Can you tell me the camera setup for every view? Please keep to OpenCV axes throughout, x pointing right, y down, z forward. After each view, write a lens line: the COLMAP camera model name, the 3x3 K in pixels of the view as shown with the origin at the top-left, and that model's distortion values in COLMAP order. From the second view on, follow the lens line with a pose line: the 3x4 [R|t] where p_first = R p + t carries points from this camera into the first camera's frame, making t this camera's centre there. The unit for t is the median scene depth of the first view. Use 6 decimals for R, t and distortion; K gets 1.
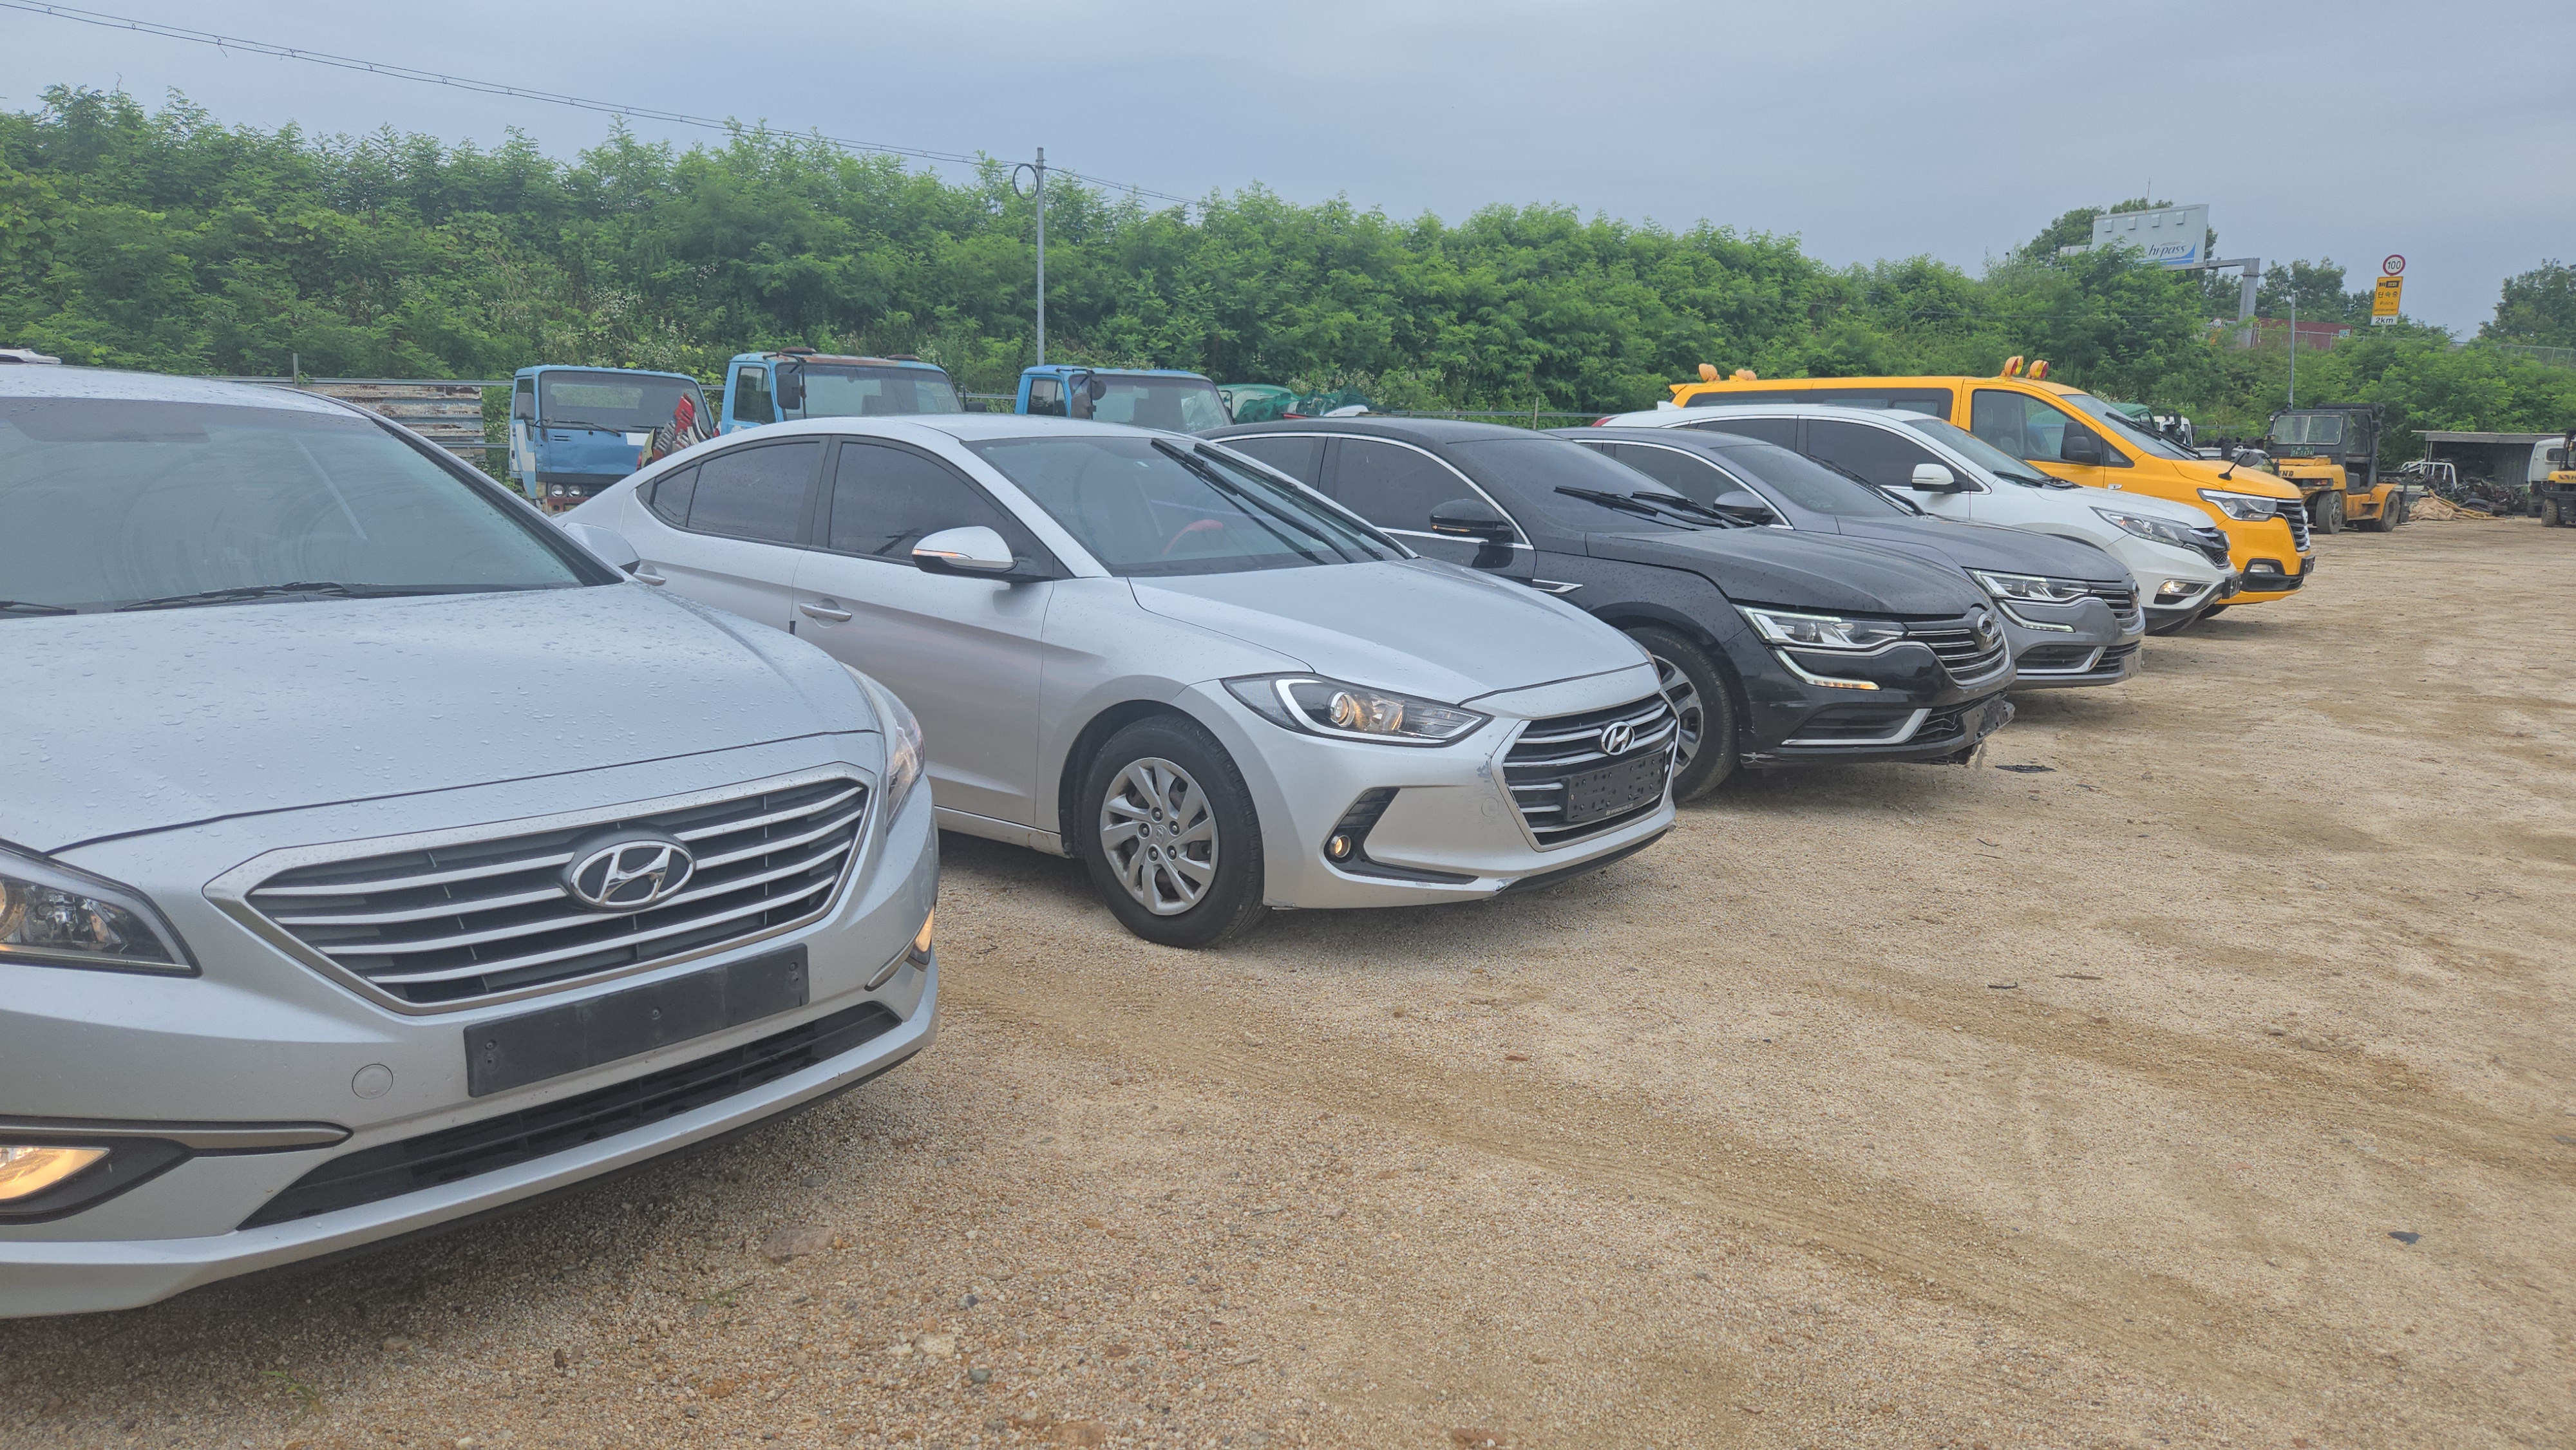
lens RADIAL K [[1749.0, 0, 1235.9], [0, 1749.0, 737.2], [0, 0, 1]] dist [0.057521, -0.035535]
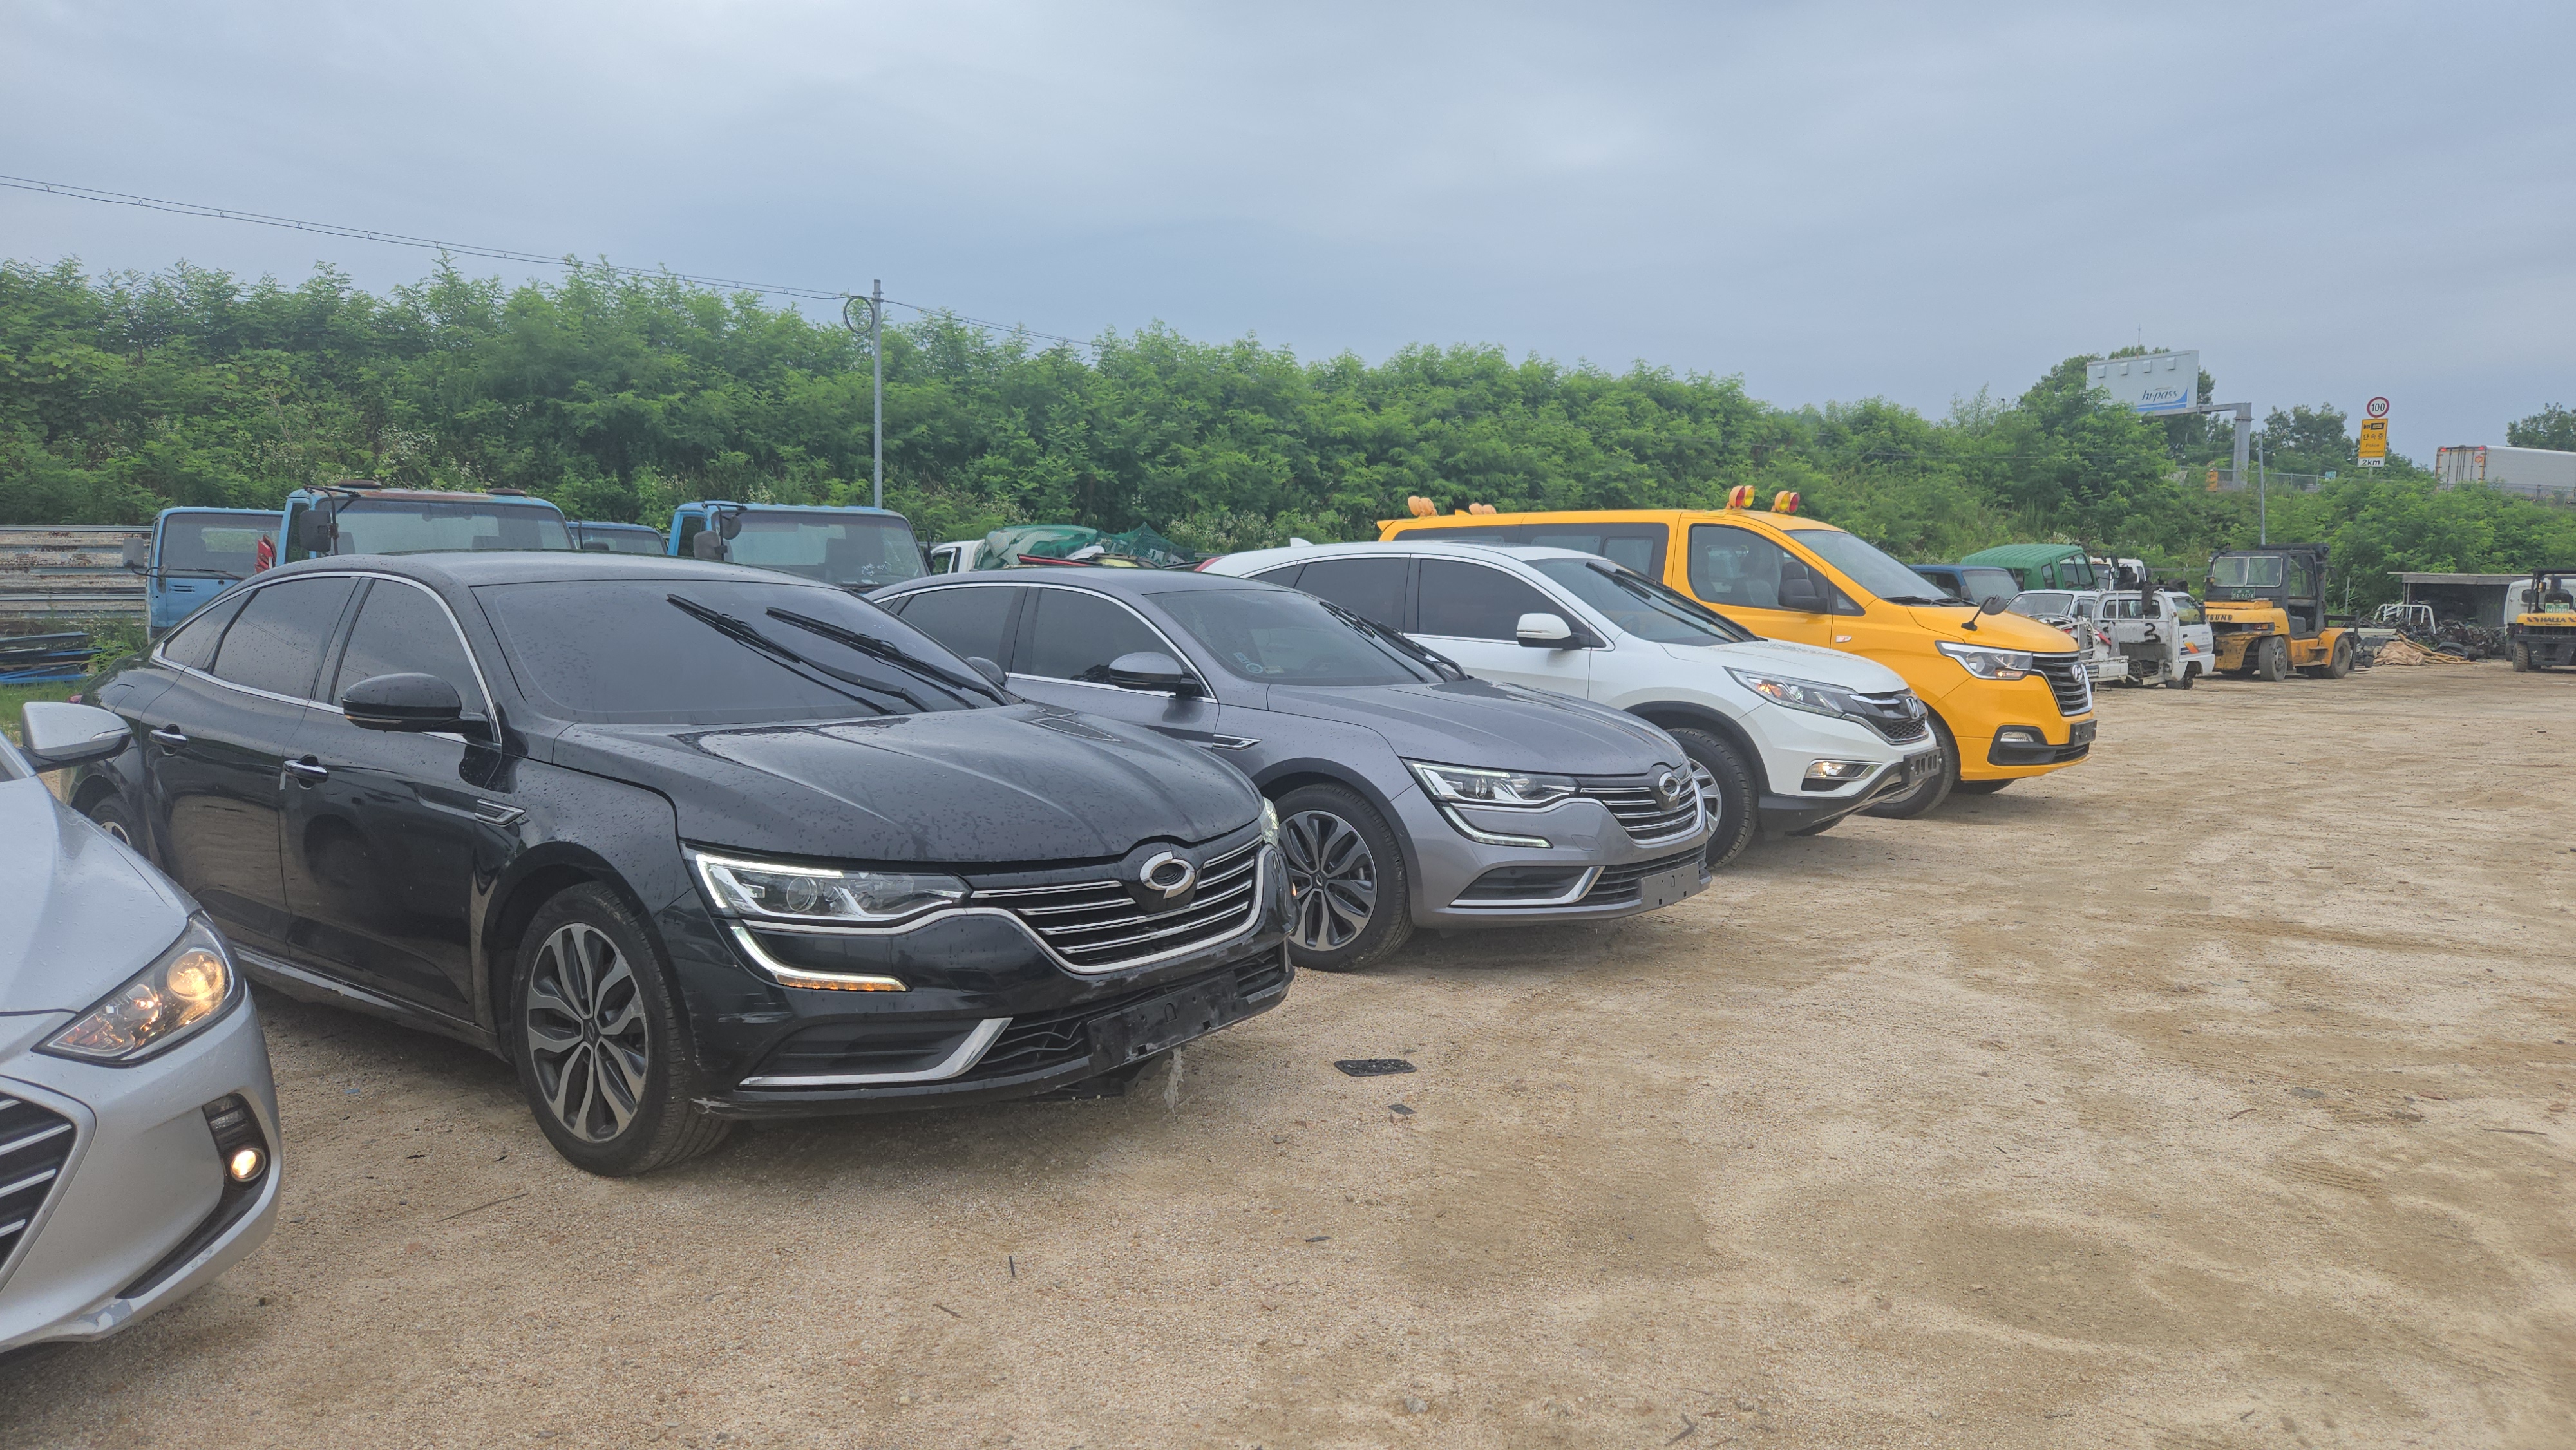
lens RADIAL K [[1749.0, 0, 1290.6], [0, 1749.0, 733.0], [0, 0, 1]] dist [0.057521, -0.035535]
pose [[0.999973, -0.006204, 0.004041, 0.095801], [0.006522, 0.996426, -0.084221, -0.012271], [-0.003504, 0.084245, 0.996439, 0.076001]]
